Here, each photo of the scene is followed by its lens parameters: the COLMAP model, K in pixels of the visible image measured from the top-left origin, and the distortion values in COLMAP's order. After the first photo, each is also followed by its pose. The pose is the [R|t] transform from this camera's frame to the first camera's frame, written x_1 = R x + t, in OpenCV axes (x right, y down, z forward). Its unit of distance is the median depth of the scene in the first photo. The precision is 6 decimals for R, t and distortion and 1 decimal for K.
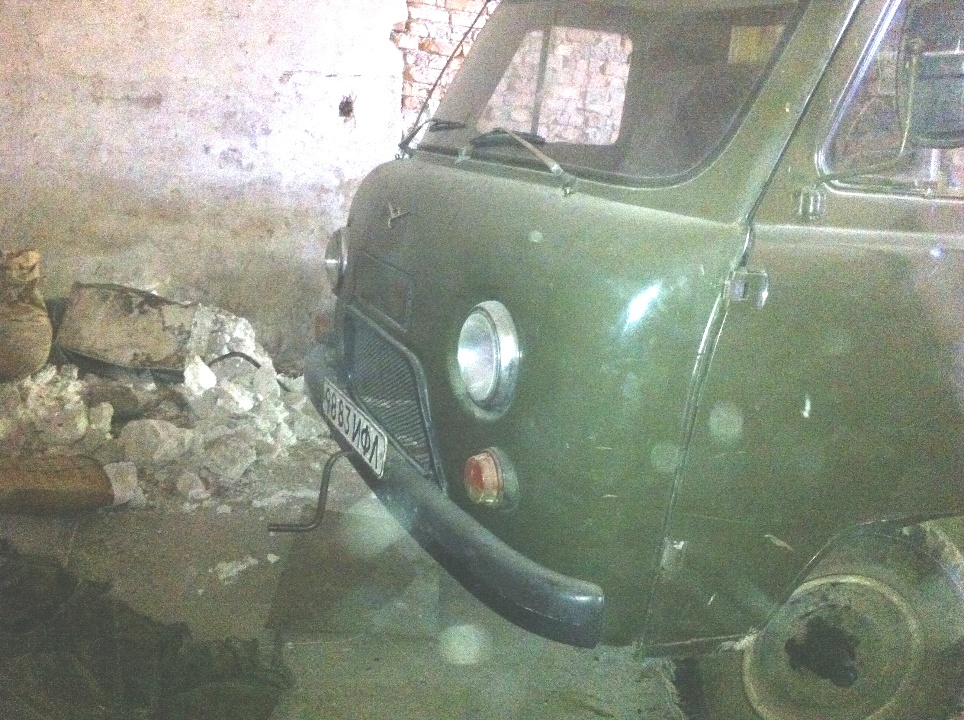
lens RADIAL K [[973.8, 0, 482.0], [0, 973.8, 360.0], [0, 0, 1]] dist [0.109565, -0.341004]
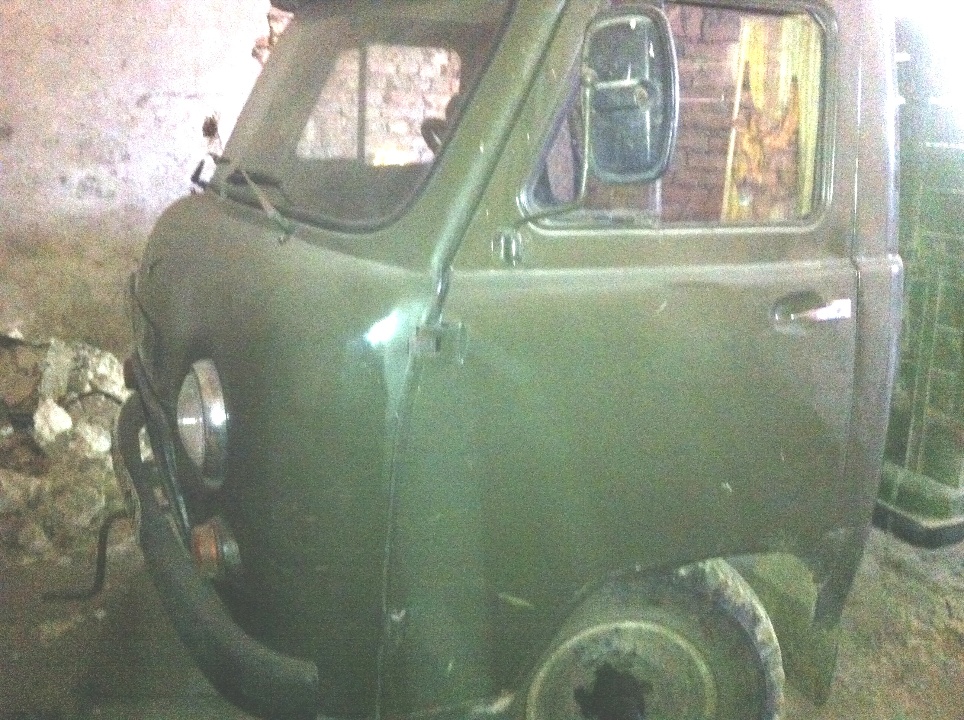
lens RADIAL K [[987.1, 0, 482.0], [0, 987.1, 360.0], [0, 0, 1]] dist [0.099162, -0.371853]
pose [[0.998460, -0.051263, 0.021184, 0.114911], [0.051214, 0.998684, 0.002849, -0.022456], [-0.021302, -0.001759, 0.999772, 0.019925]]
